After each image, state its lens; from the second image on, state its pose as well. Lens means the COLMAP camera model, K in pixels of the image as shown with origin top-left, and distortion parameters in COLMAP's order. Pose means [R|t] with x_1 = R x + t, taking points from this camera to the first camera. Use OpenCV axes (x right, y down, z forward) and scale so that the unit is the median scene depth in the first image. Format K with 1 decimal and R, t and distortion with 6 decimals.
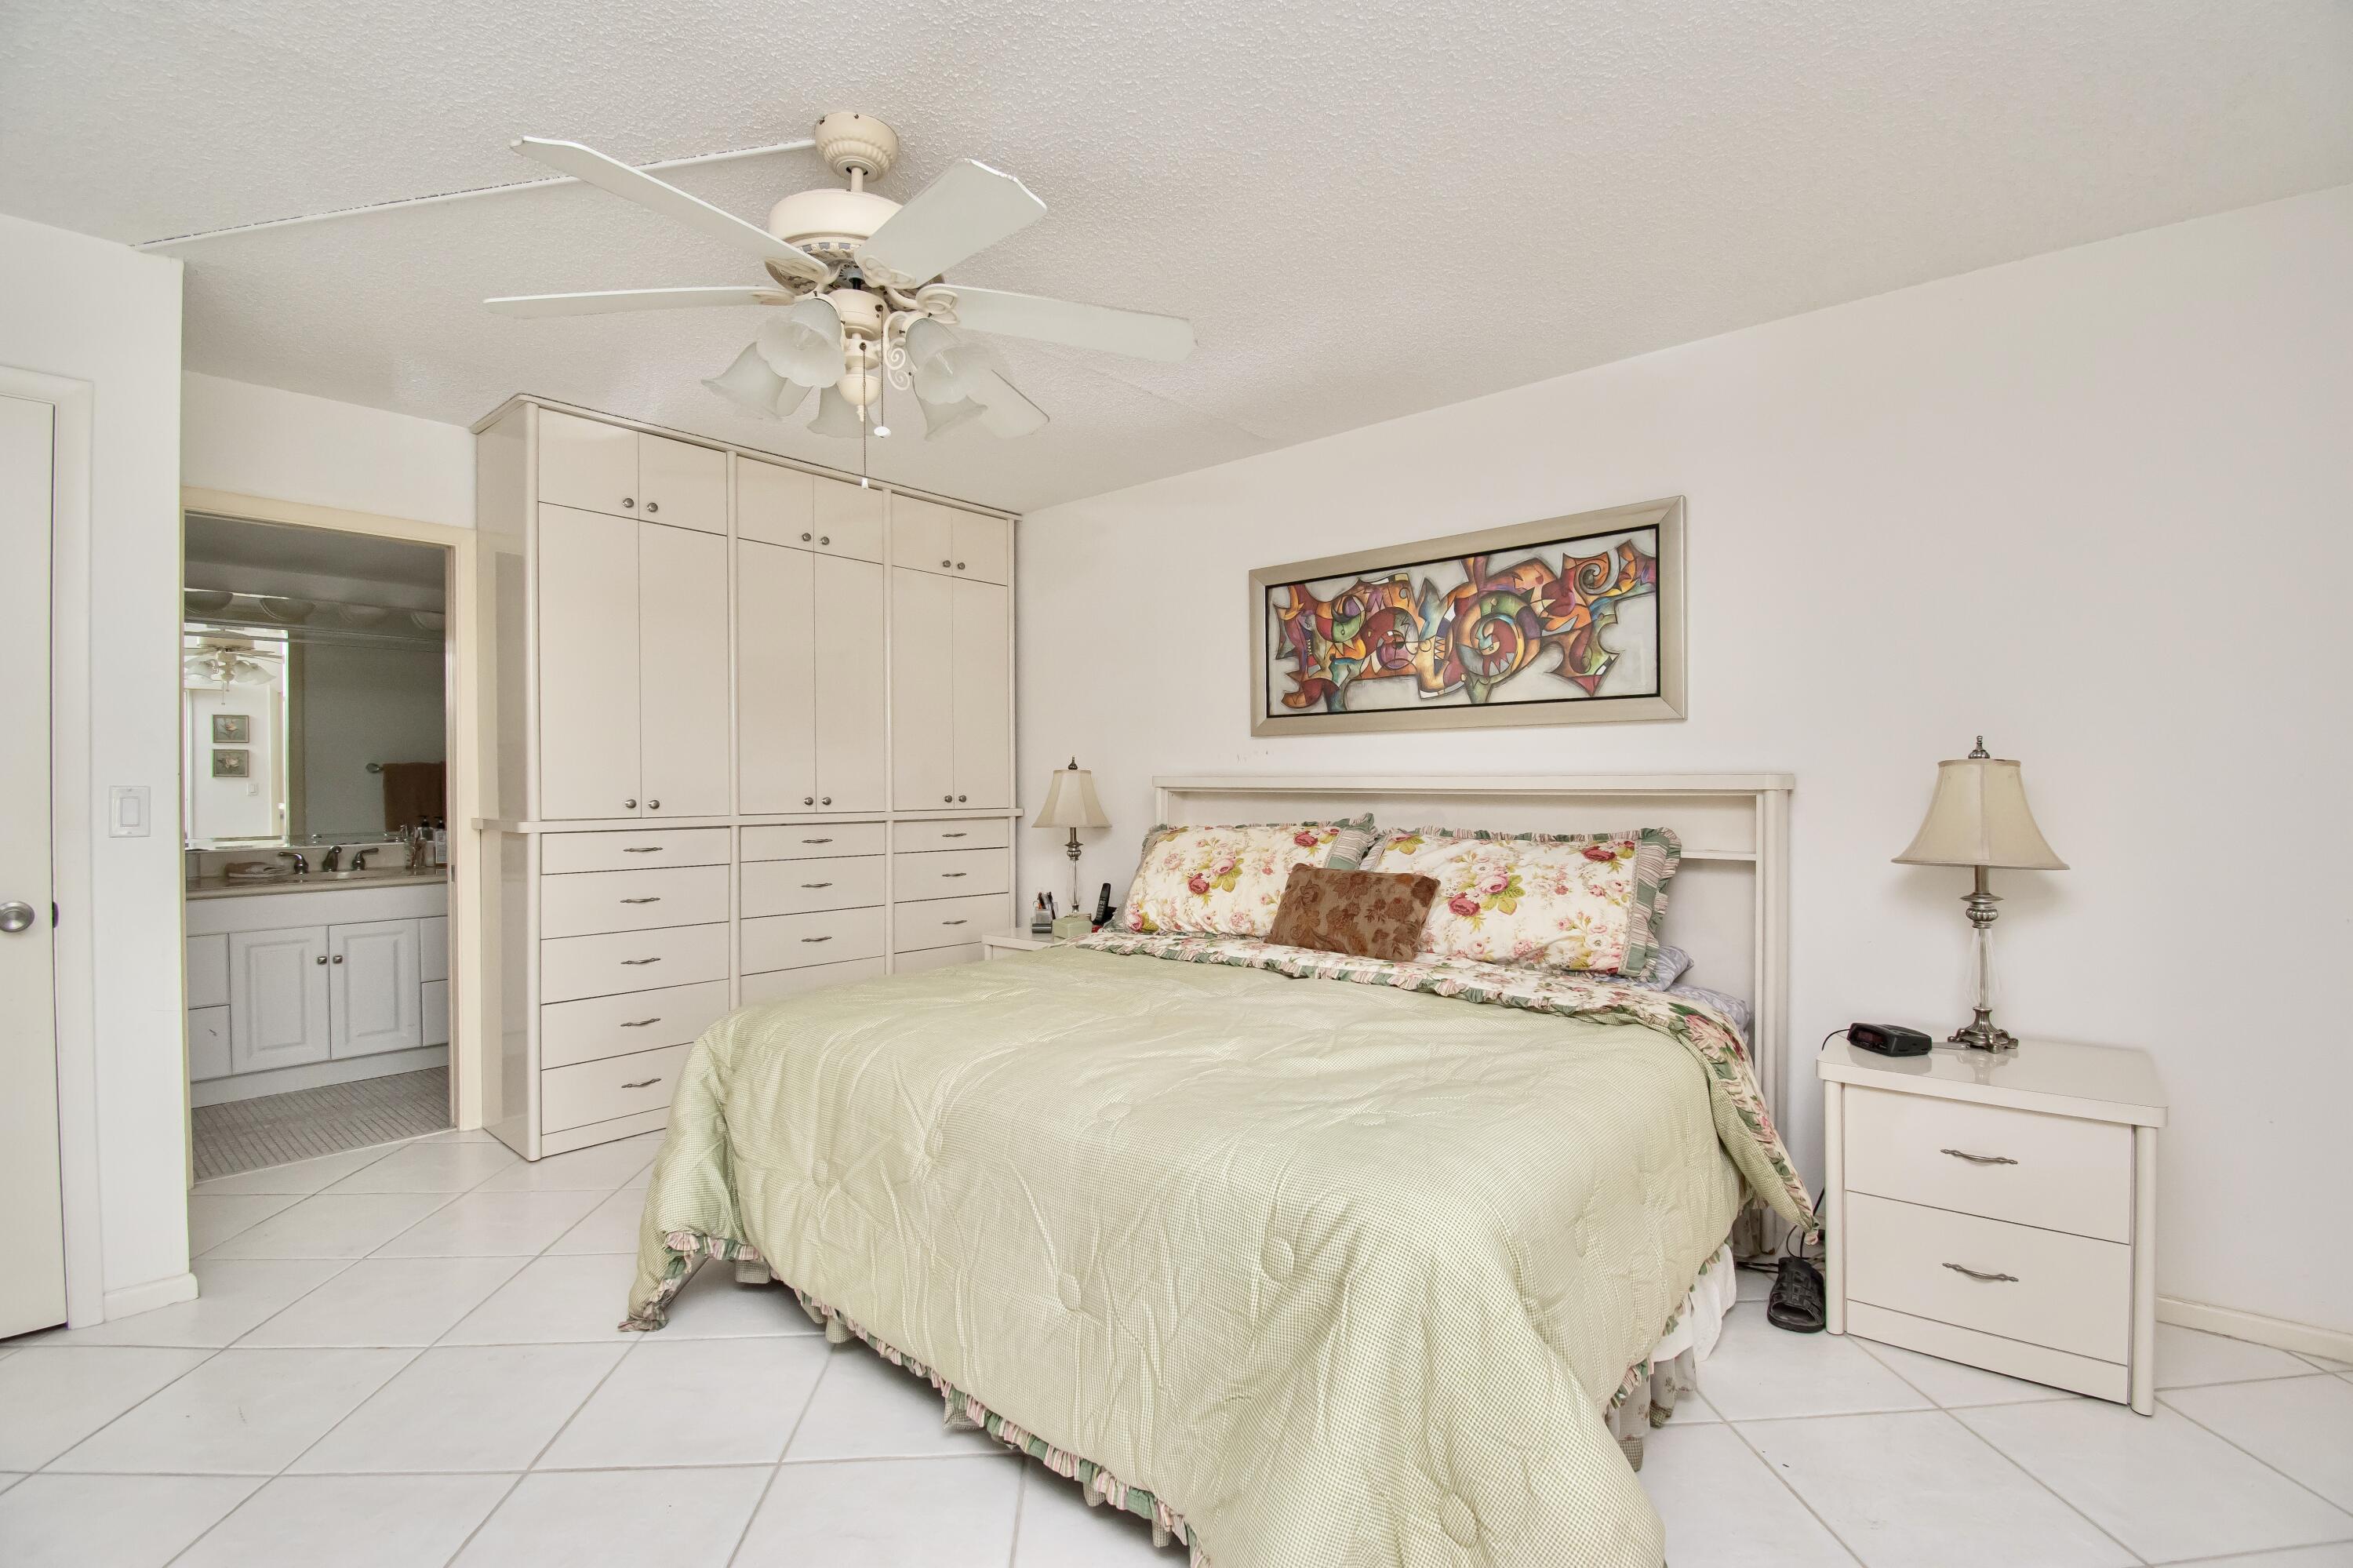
lens RADIAL K [[1052.0, 0, 1179.0], [0, 1052.0, 787.9], [0, 0, 1]] dist [-0.001794, -0.014304]
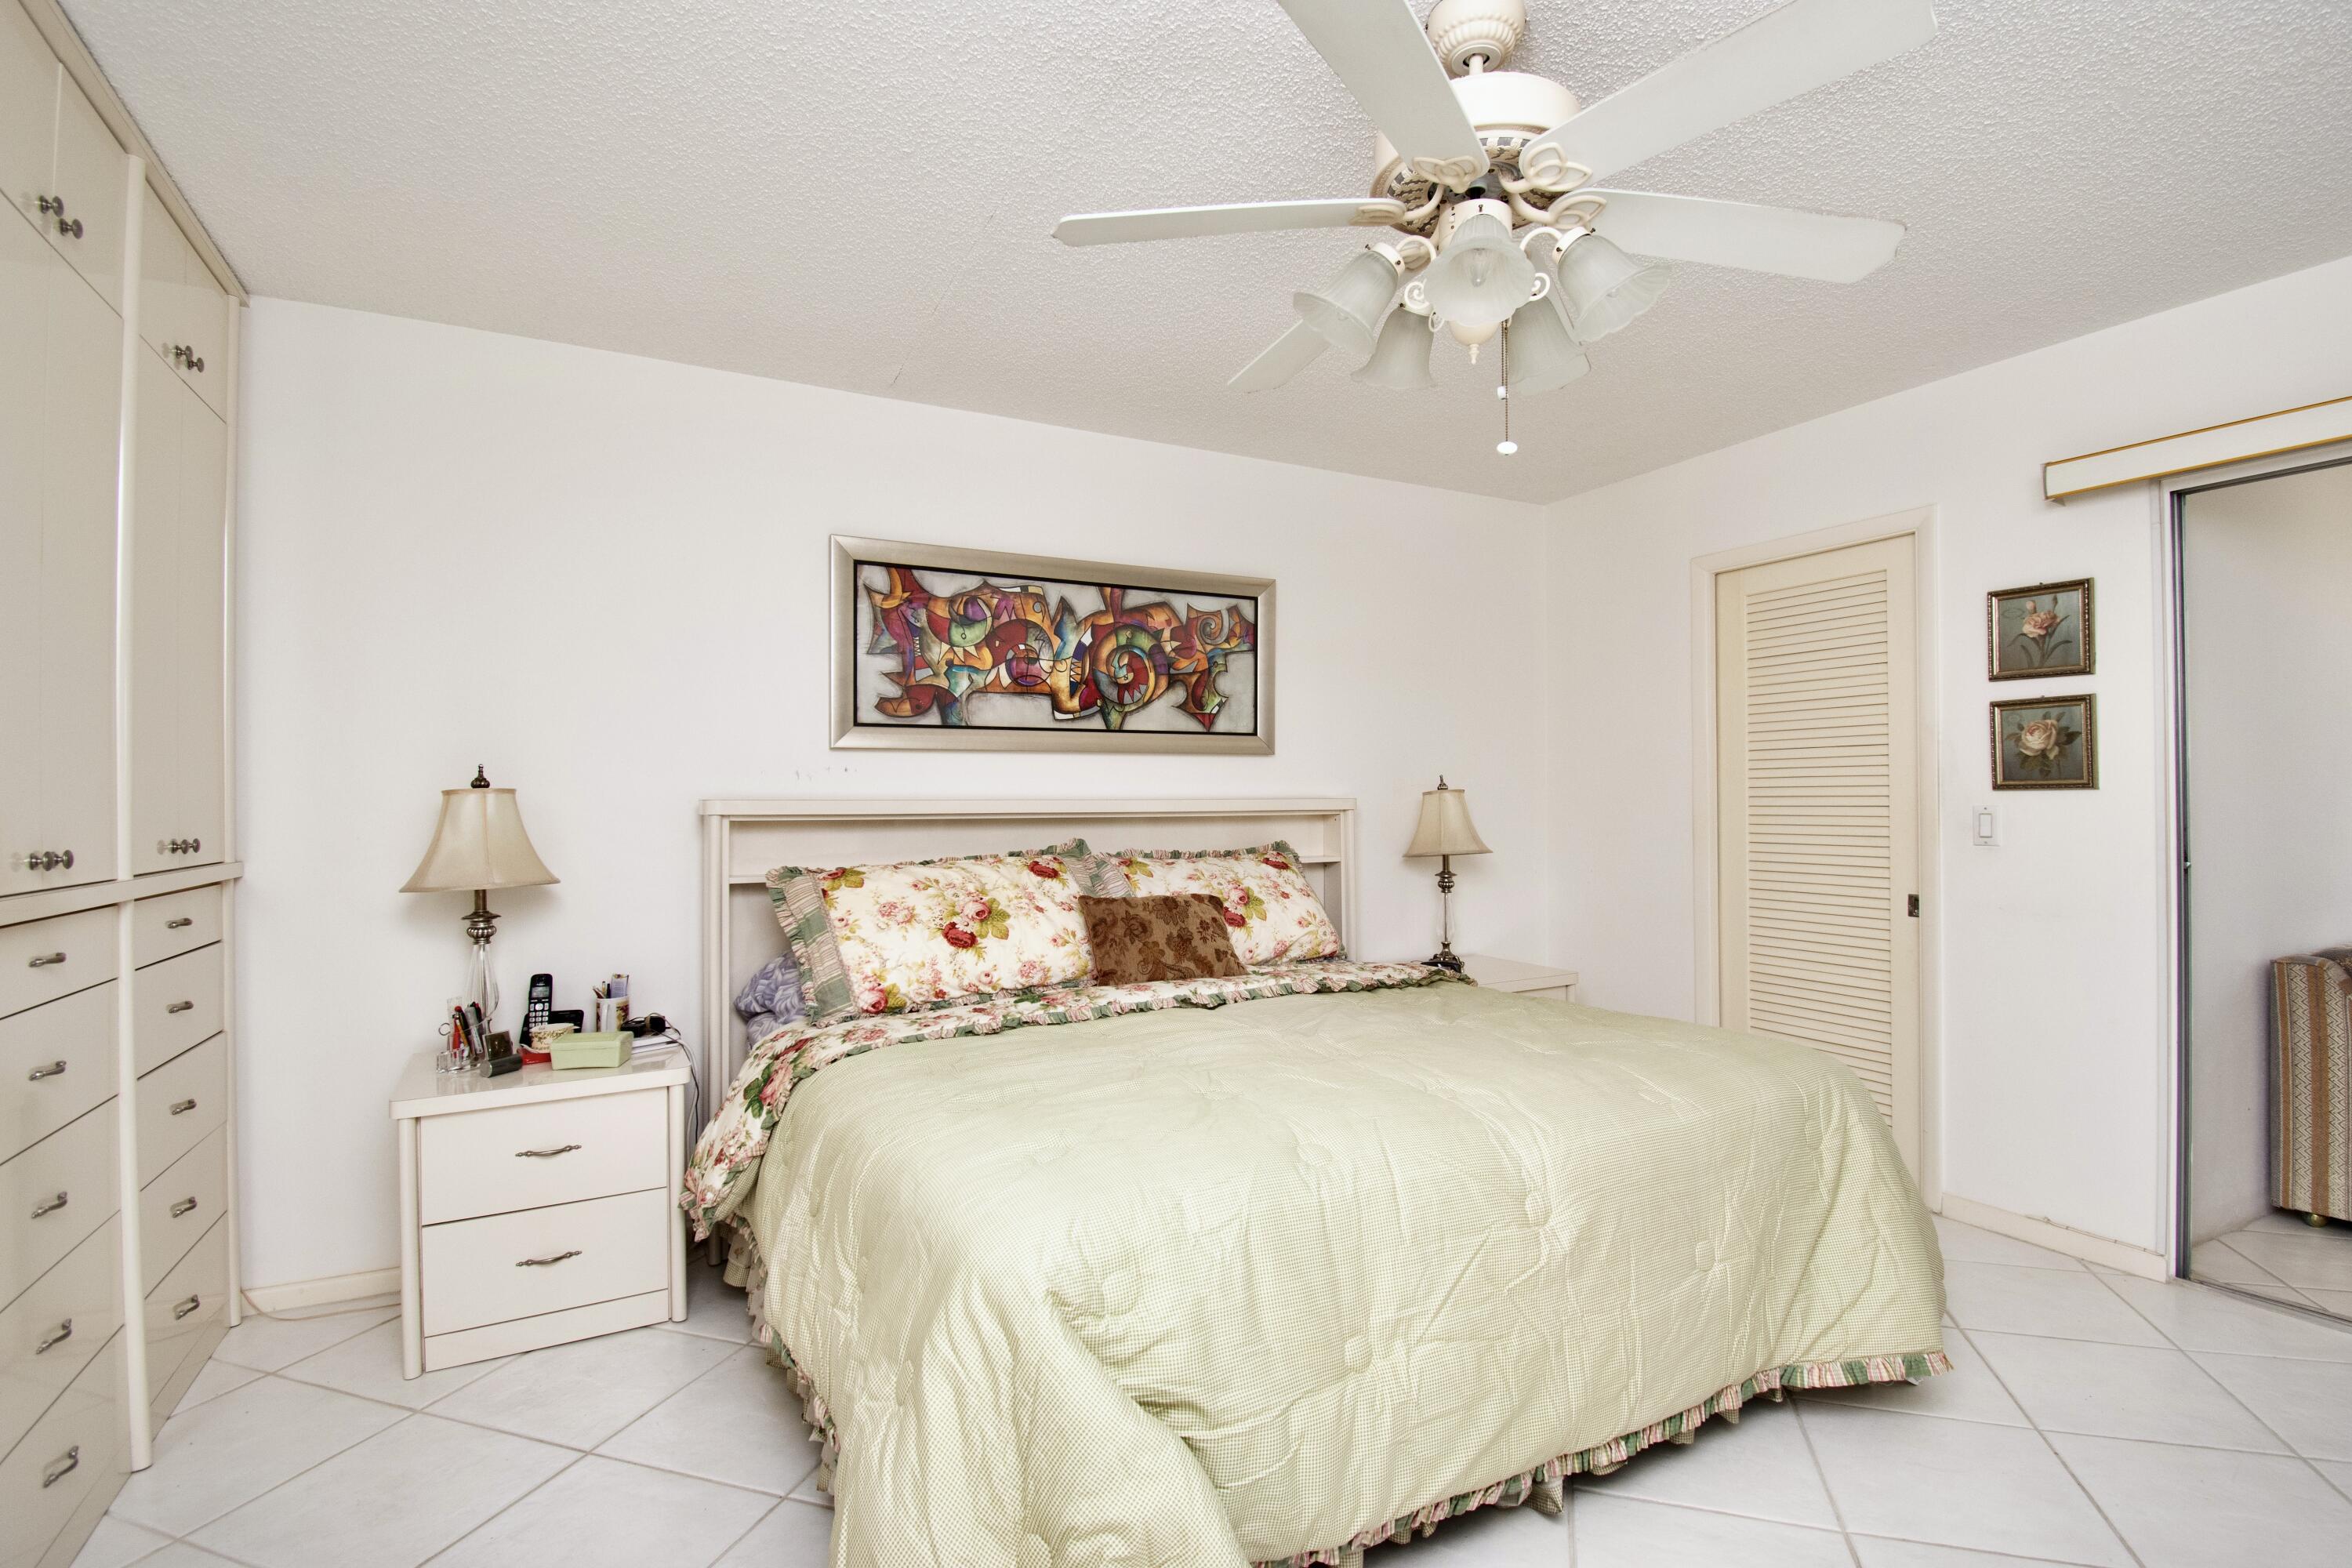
lens RADIAL K [[1099.3, 0, 1176.8], [0, 1099.3, 792.7], [0, 0, 1]] dist [-0.015209, -0.000032]
pose [[0.347579, 0.007494, 0.937621, -0.703325], [0.010727, 0.999871, -0.011968, -0.004302], [-0.937589, 0.014217, 0.347454, 0.562942]]
